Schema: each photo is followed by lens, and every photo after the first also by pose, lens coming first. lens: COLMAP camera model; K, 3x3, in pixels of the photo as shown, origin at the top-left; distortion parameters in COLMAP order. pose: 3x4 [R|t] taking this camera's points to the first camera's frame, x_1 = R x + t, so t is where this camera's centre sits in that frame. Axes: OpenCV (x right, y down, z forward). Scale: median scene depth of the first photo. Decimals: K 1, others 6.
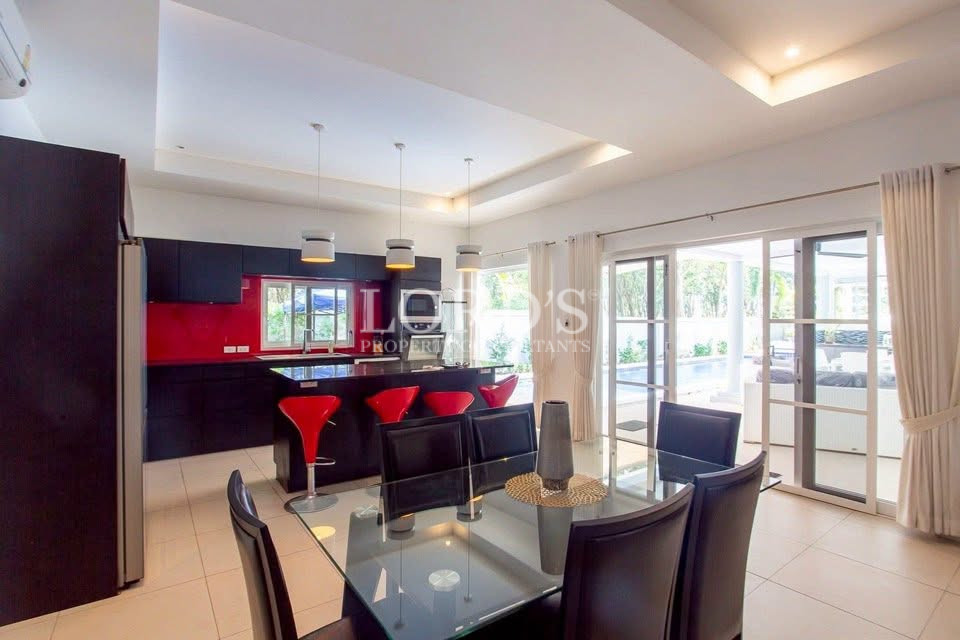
lens RADIAL K [[469.7, 0, 482.2], [0, 469.7, 318.8], [0, 0, 1]] dist [-0.047265, 0.002003]
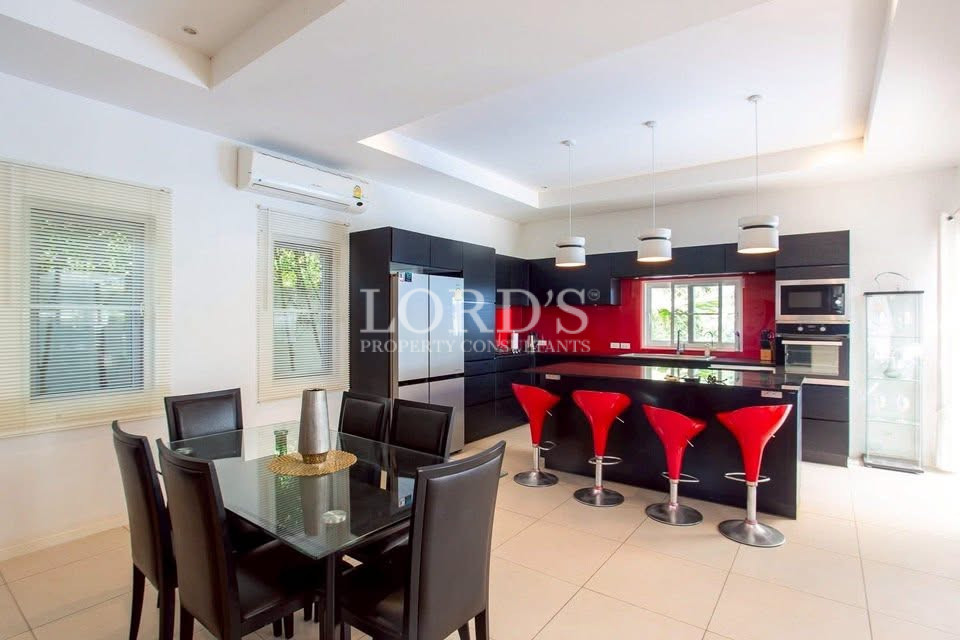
lens RADIAL K [[469.7, 0, 487.6], [0, 469.7, 319.7], [0, 0, 1]] dist [-0.047265, 0.002003]
pose [[0.325402, 0.001605, -0.945574, 0.400656], [0.001624, 0.999996, 0.002256, -0.000164], [0.945574, -0.002270, 0.325398, 0.302038]]
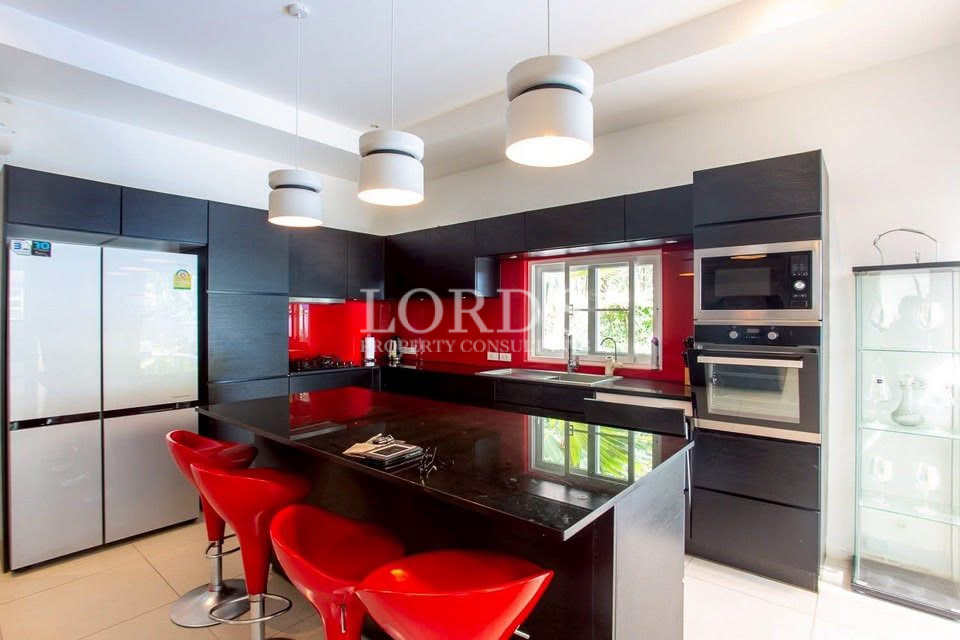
lens RADIAL K [[469.7, 0, 479.4], [0, 469.7, 318.5], [0, 0, 1]] dist [-0.047265, 0.002003]
pose [[0.267761, -0.000419, -0.963485, 0.197810], [0.002019, 0.999998, 0.000126, 0.002002], [0.963483, -0.001979, 0.267762, 0.697898]]
